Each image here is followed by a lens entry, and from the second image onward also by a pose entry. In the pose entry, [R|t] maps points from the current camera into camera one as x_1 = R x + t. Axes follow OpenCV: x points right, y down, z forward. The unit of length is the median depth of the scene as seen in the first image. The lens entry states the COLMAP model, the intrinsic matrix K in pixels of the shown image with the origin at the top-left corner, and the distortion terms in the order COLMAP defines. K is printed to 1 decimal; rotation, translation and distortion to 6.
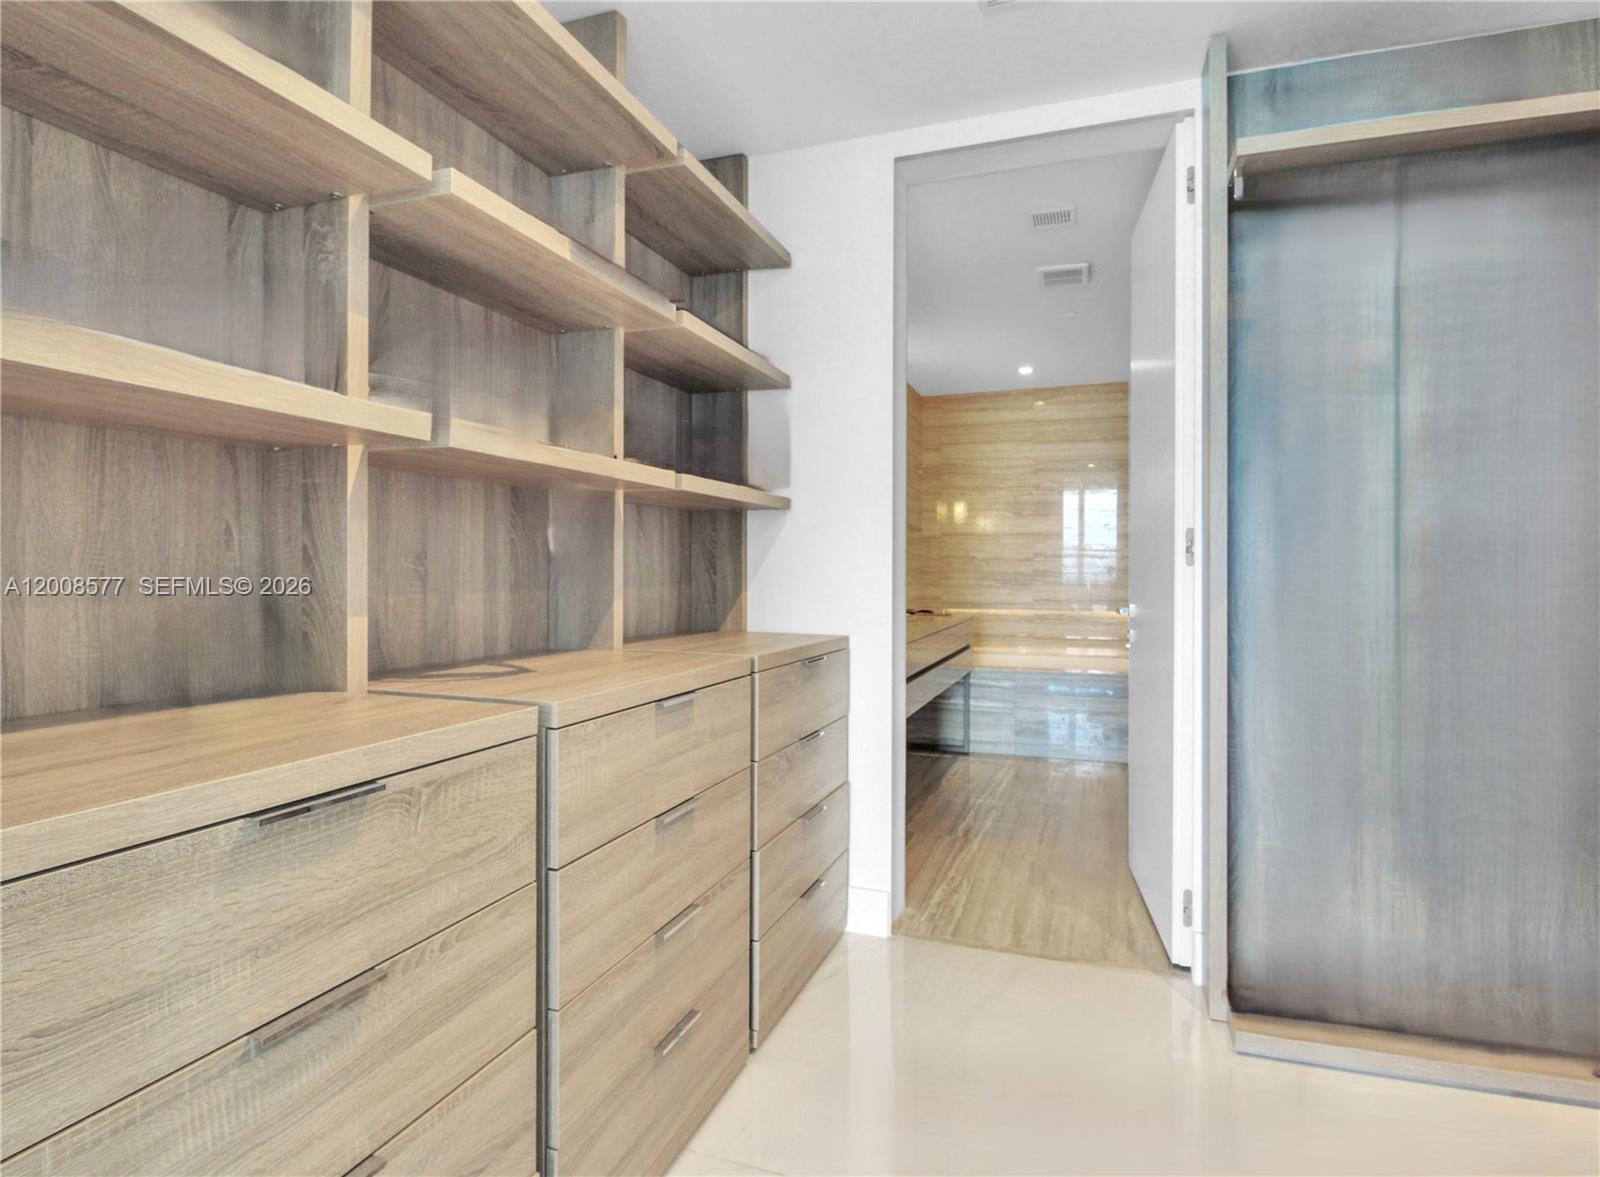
lens RADIAL K [[886.2, 0, 799.2], [0, 886.2, 579.0], [0, 0, 1]] dist [0.002522, 0.000048]
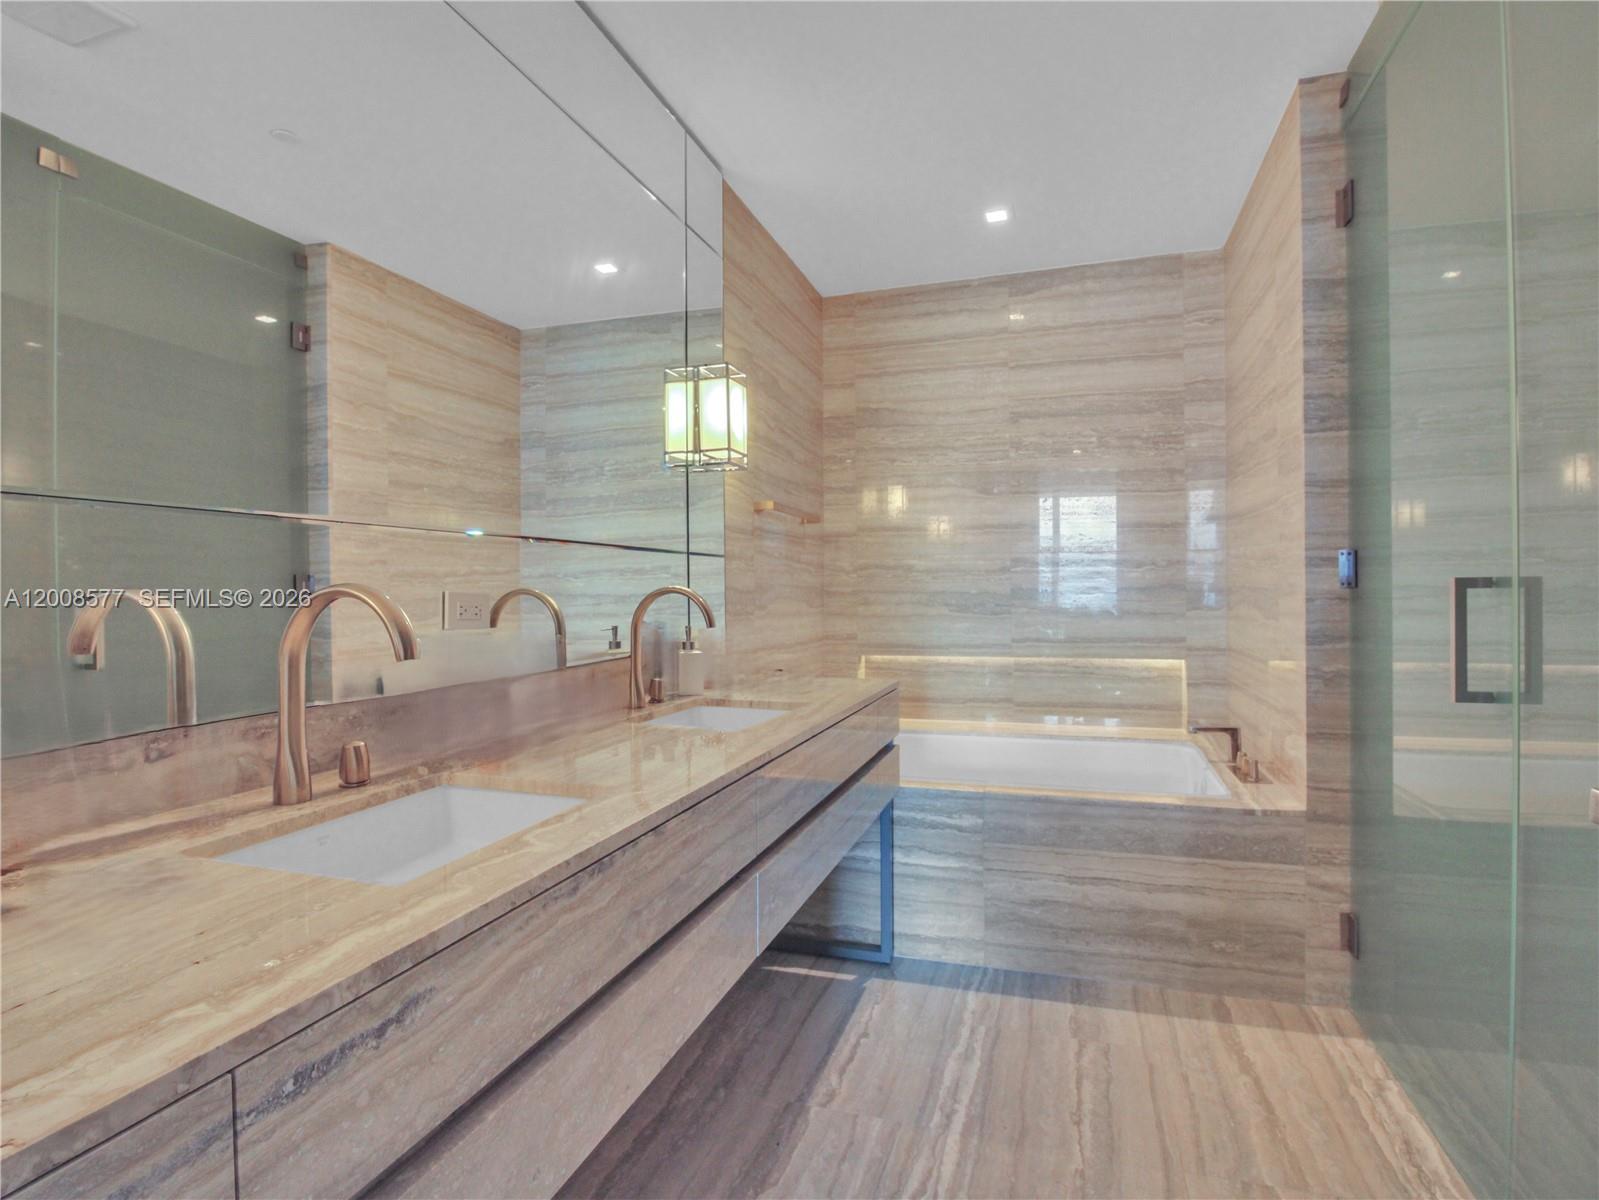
lens RADIAL K [[849.4, 0, 801.7], [0, 849.4, 599.8], [0, 0, 1]] dist [0.005745, -0.000282]
pose [[0.999429, -0.010203, 0.032200, 0.108049], [0.010231, 0.999947, -0.000732, -0.003268], [-0.032190, 0.001061, 0.999481, 0.446590]]
